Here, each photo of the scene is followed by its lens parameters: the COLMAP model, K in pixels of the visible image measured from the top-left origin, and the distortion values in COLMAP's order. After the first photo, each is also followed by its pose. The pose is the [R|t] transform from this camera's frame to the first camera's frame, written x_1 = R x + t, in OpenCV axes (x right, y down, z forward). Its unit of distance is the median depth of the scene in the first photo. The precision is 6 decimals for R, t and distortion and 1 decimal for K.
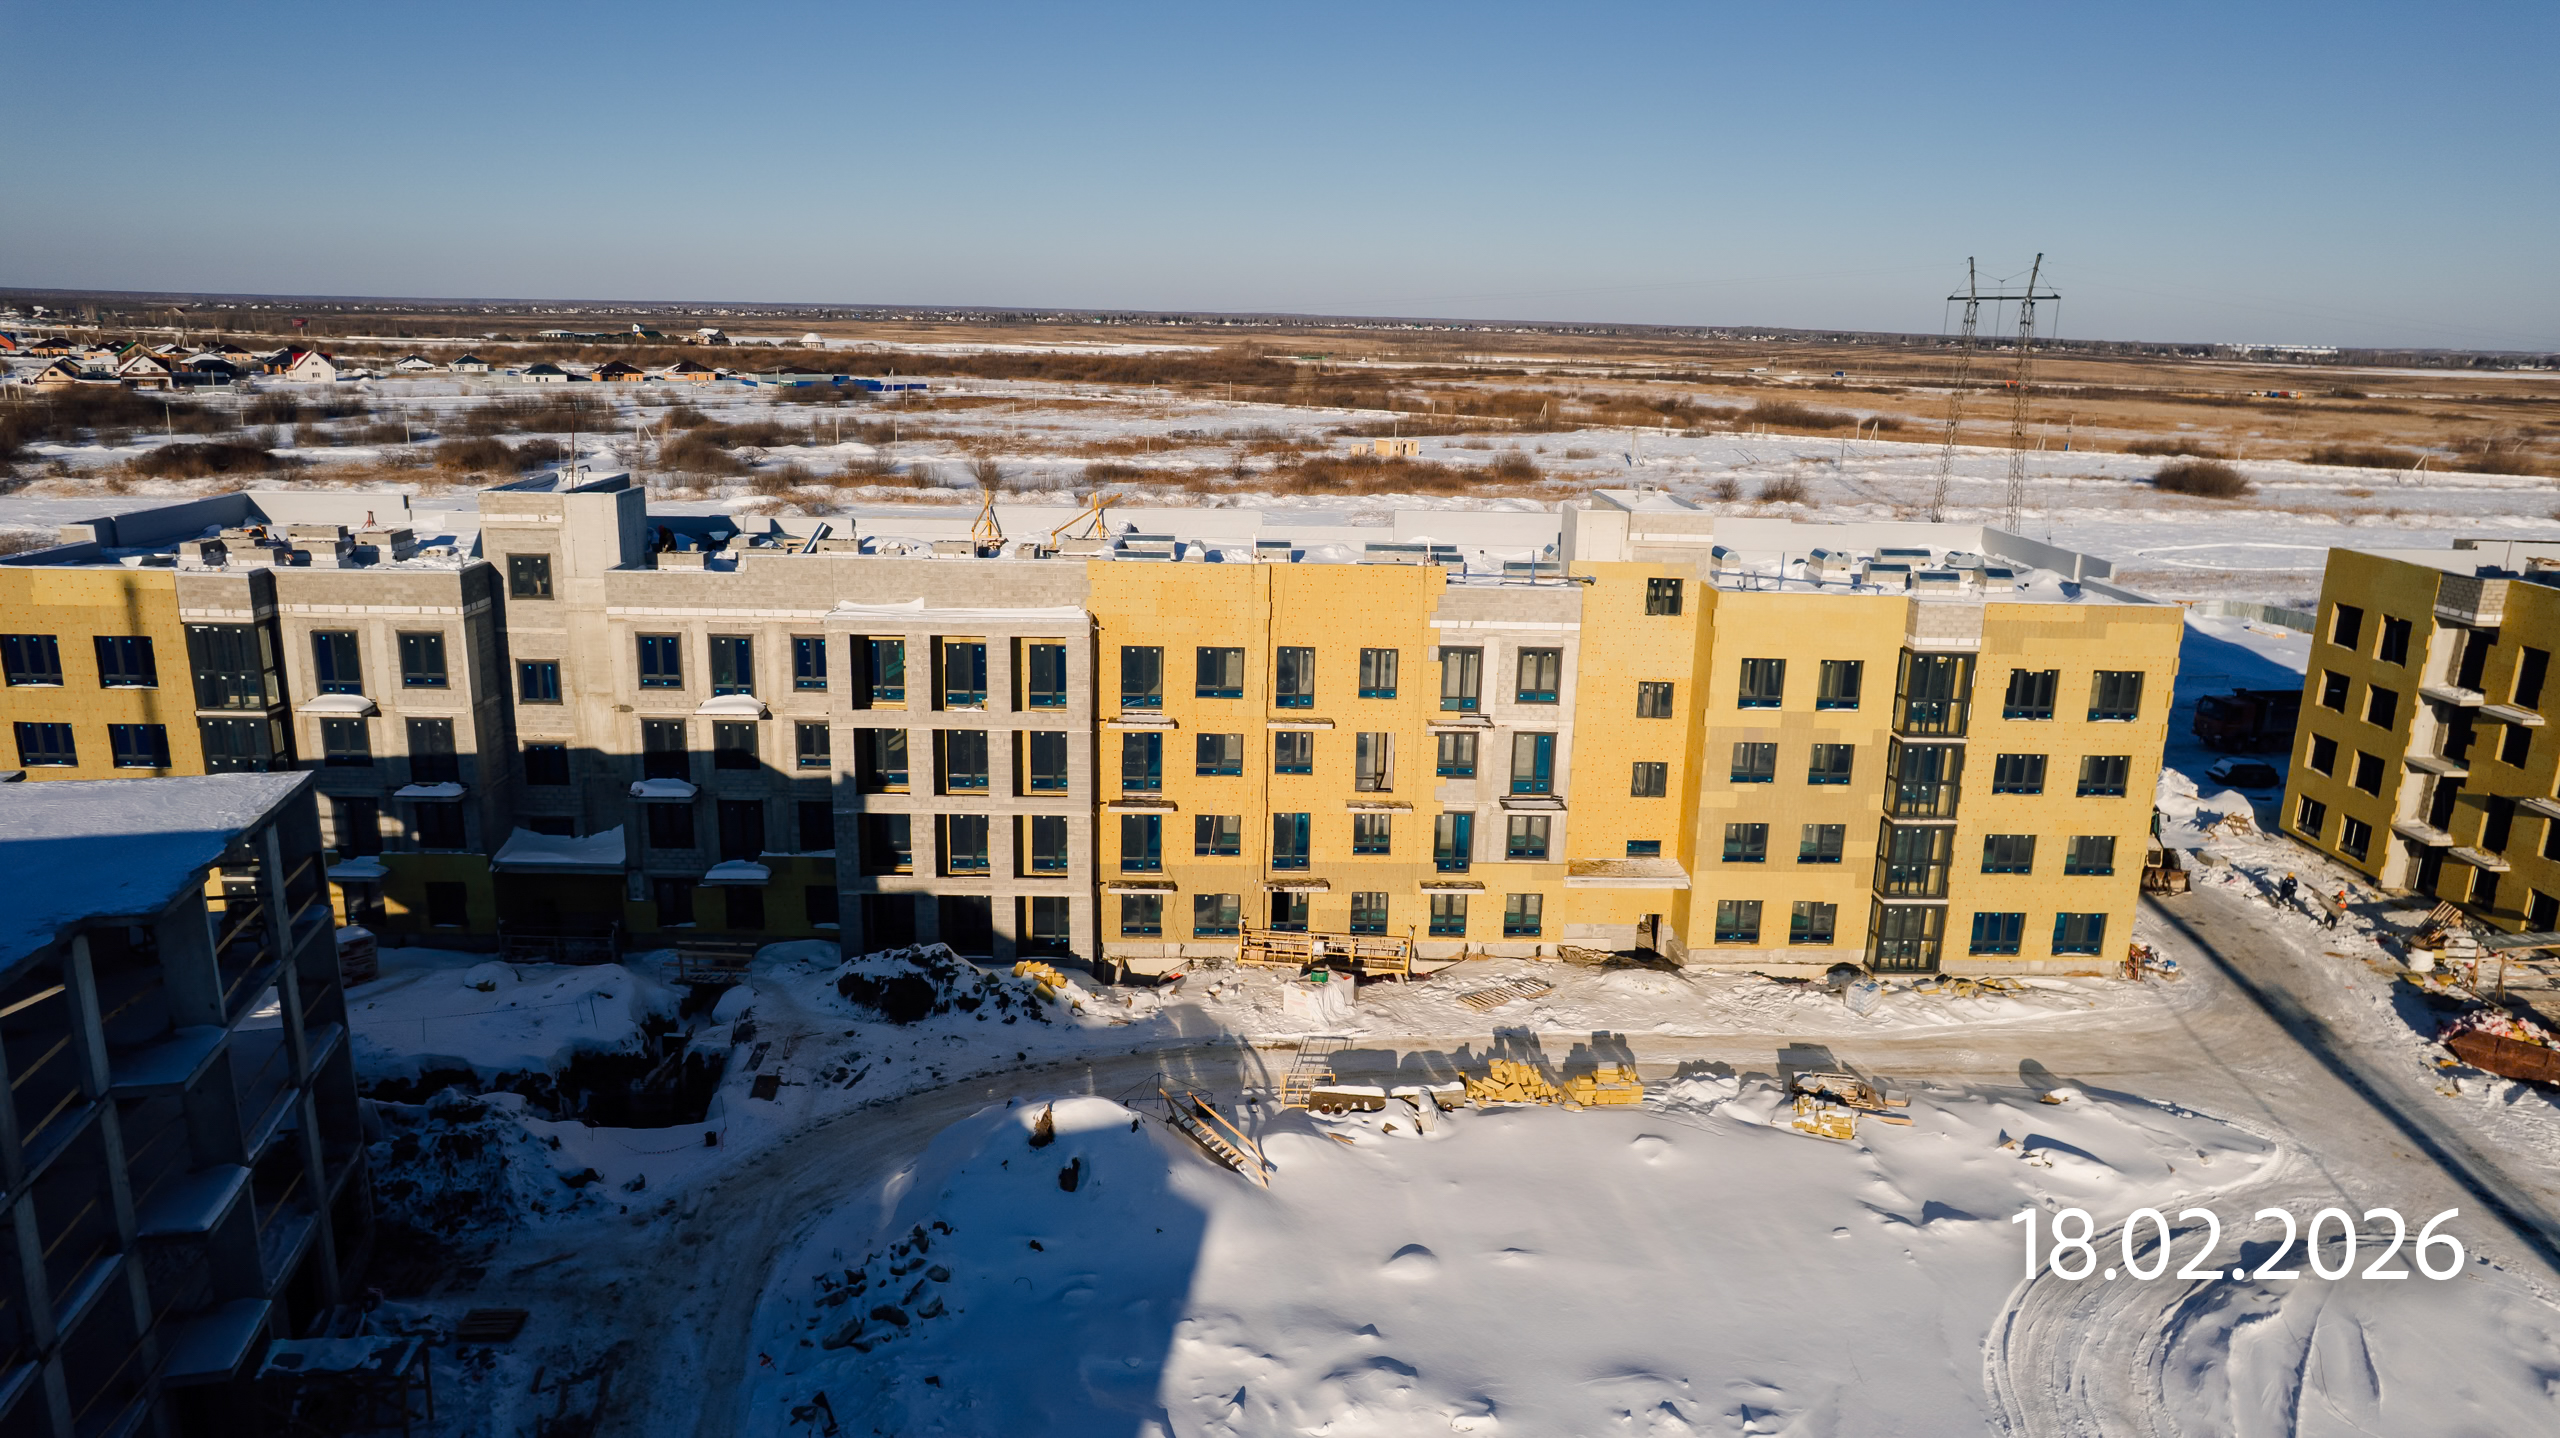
lens RADIAL K [[1643.8, 0, 1287.4], [0, 1643.8, 730.9], [0, 0, 1]] dist [-0.079040, 0.076510]
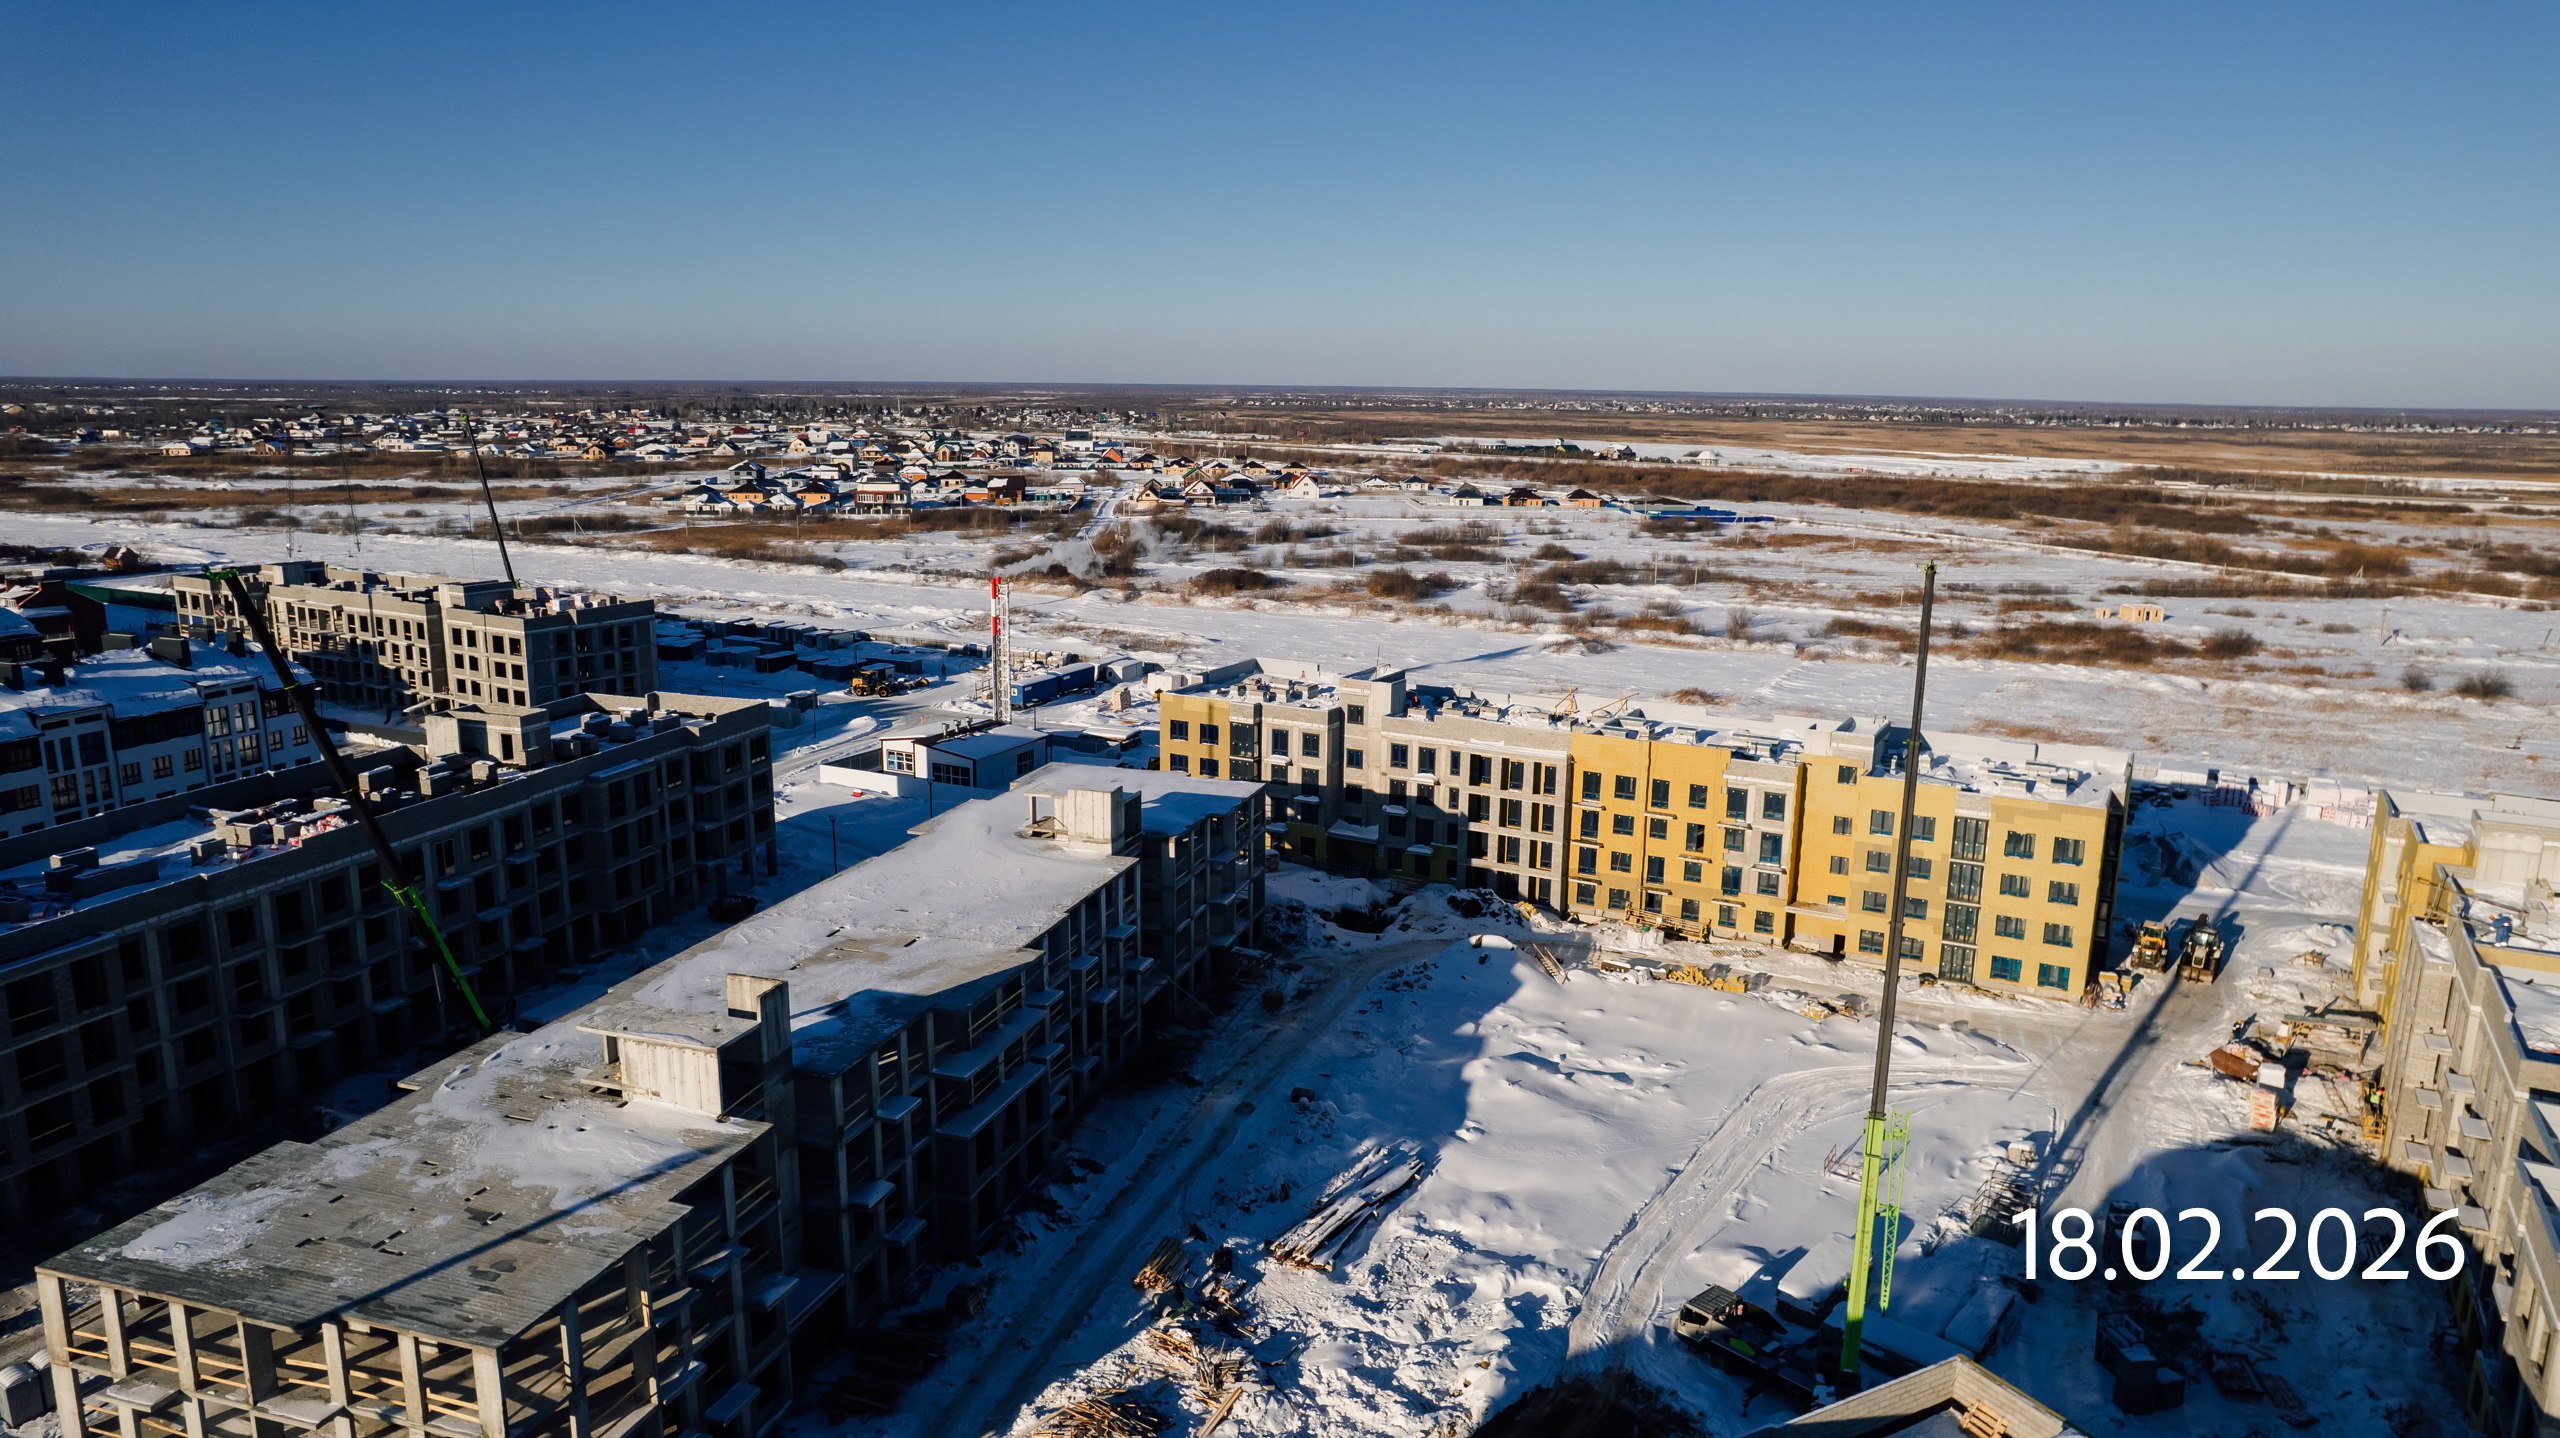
lens RADIAL K [[1643.8, 0, 1287.4], [0, 1643.8, 730.9], [0, 0, 1]] dist [-0.079040, 0.076510]
pose [[0.854091, 0.095902, -0.511206, 0.672548], [-0.122104, 0.992357, -0.017838, -0.016002], [0.505588, 0.077655, 0.859273, -1.104164]]
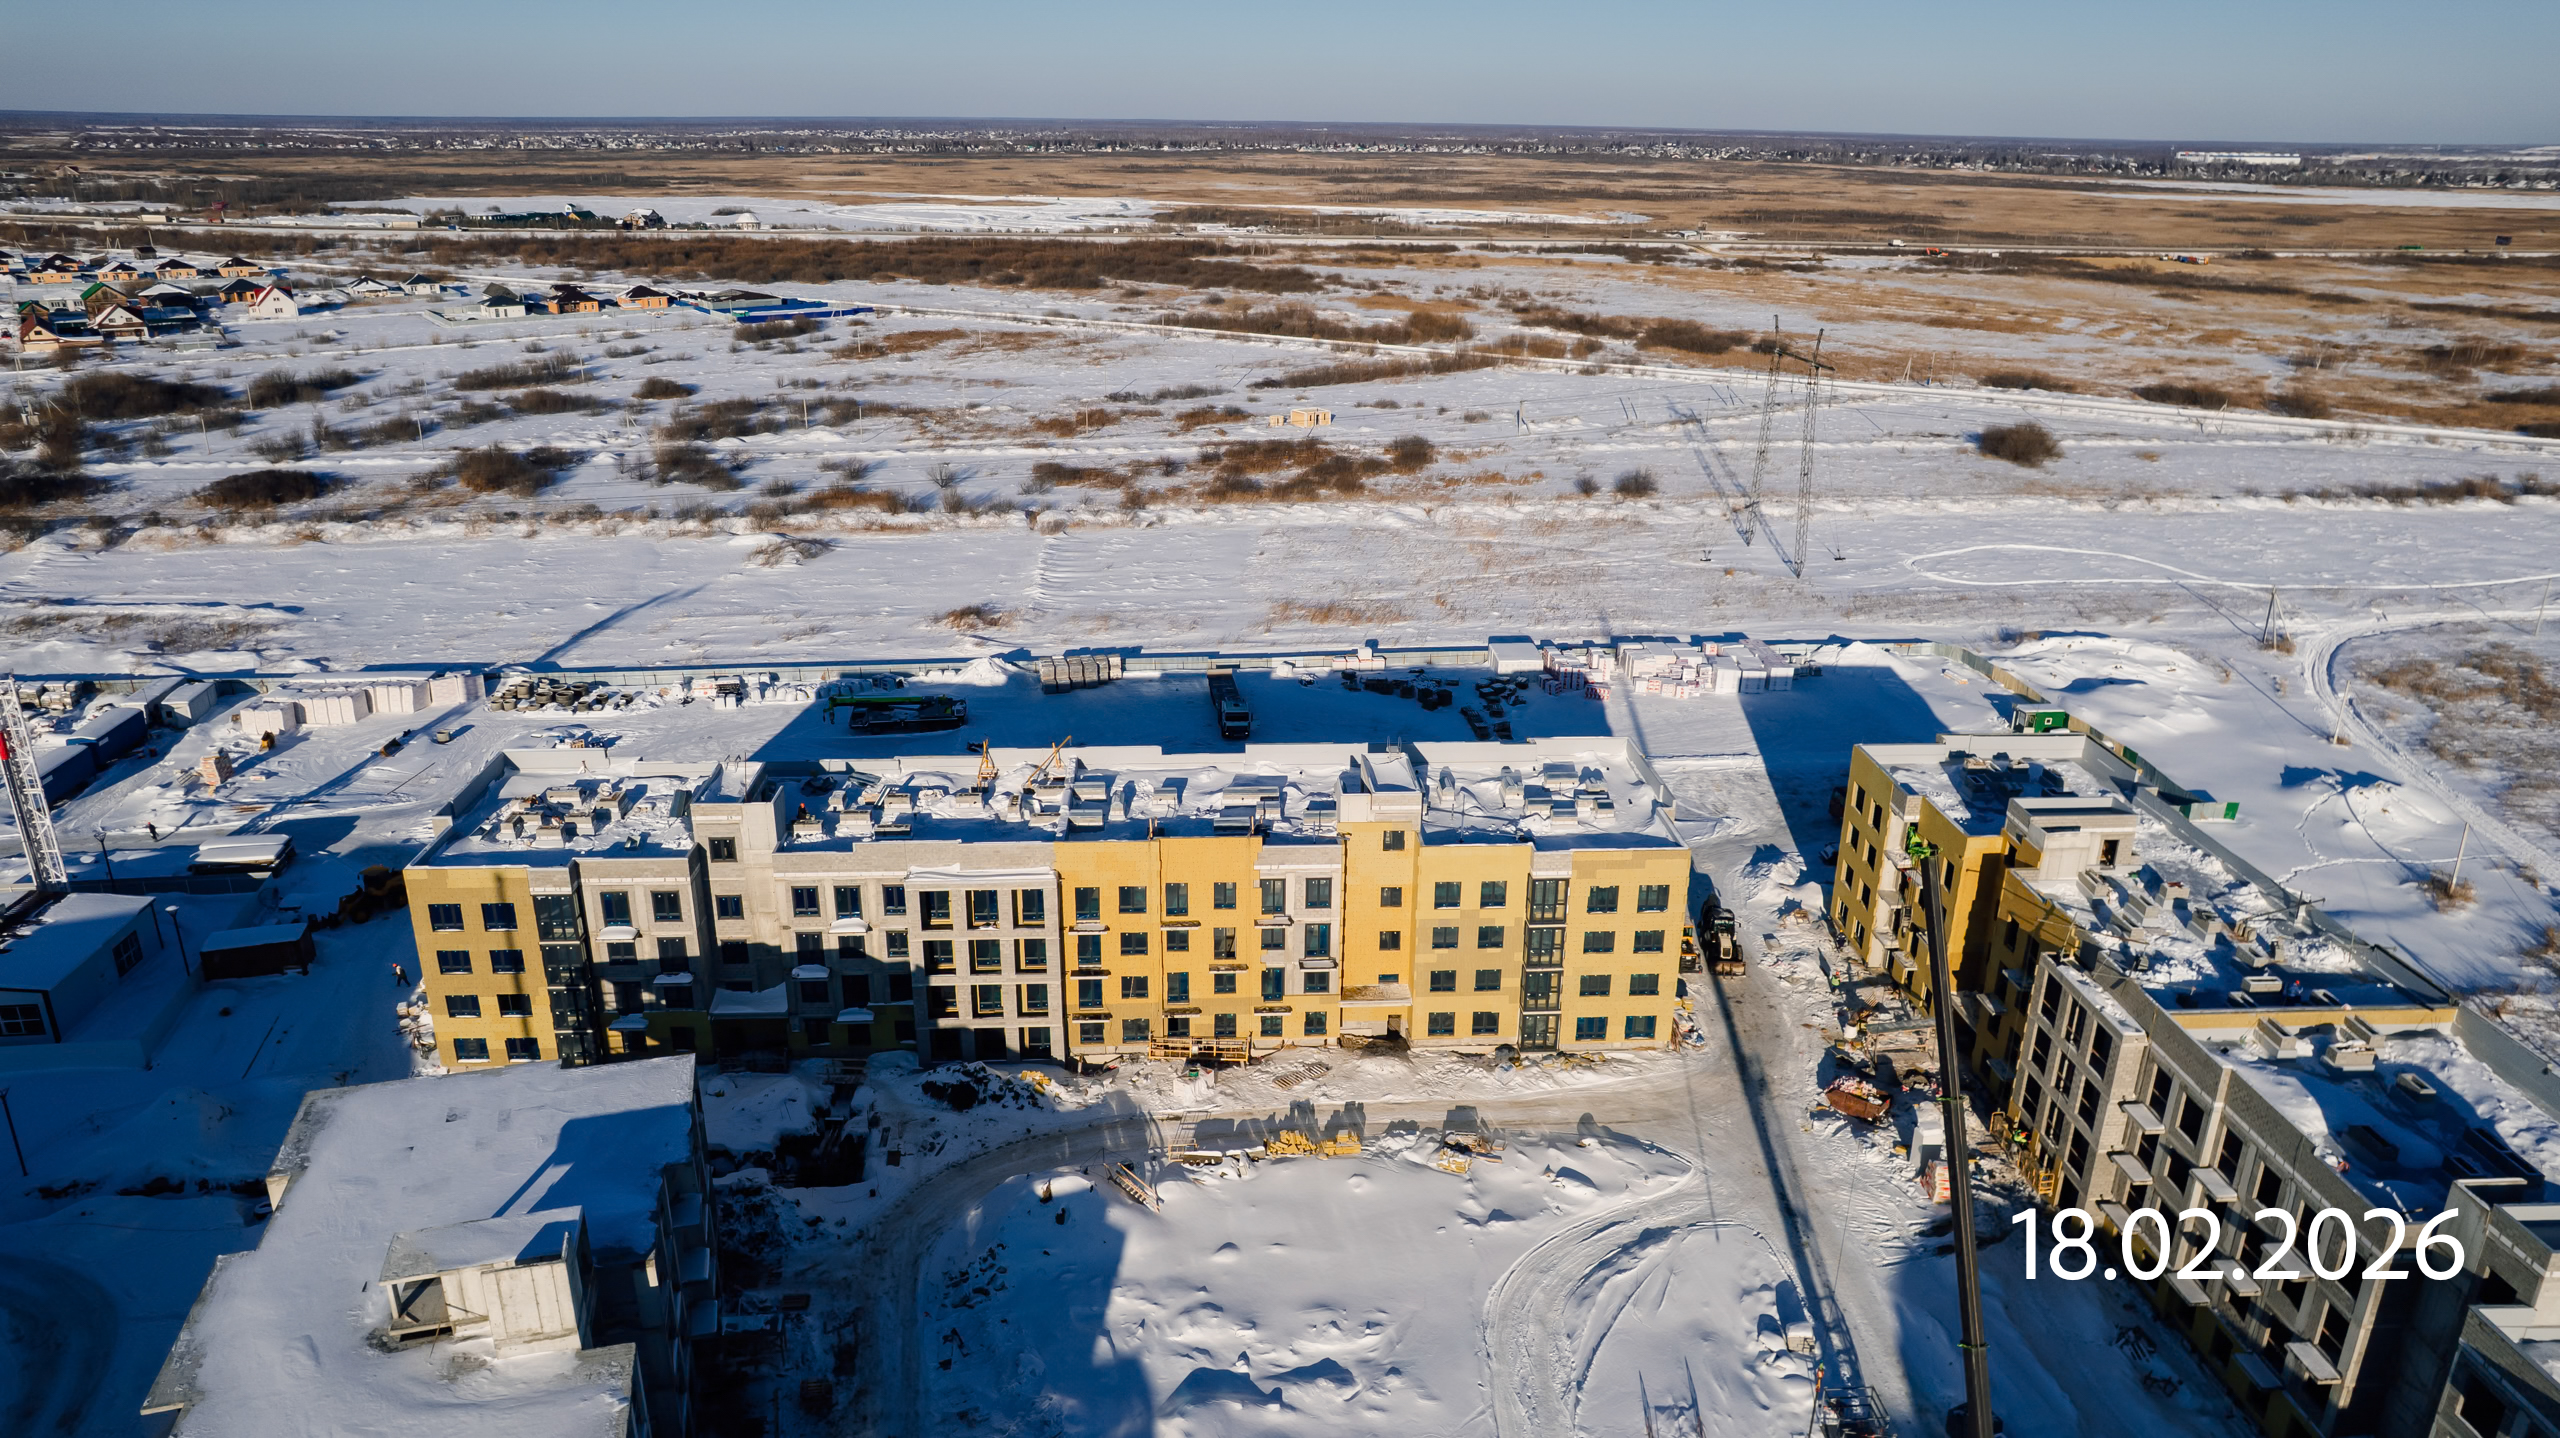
lens RADIAL K [[1675.6, 0, 1290.5], [0, 1675.6, 722.2], [0, 0, 1]] dist [-0.073074, 0.068010]
pose [[0.999351, -0.022847, 0.027863, 0.078313], [0.019959, 0.994803, 0.099841, -0.383978], [-0.029999, -0.099220, 0.994613, -0.720323]]
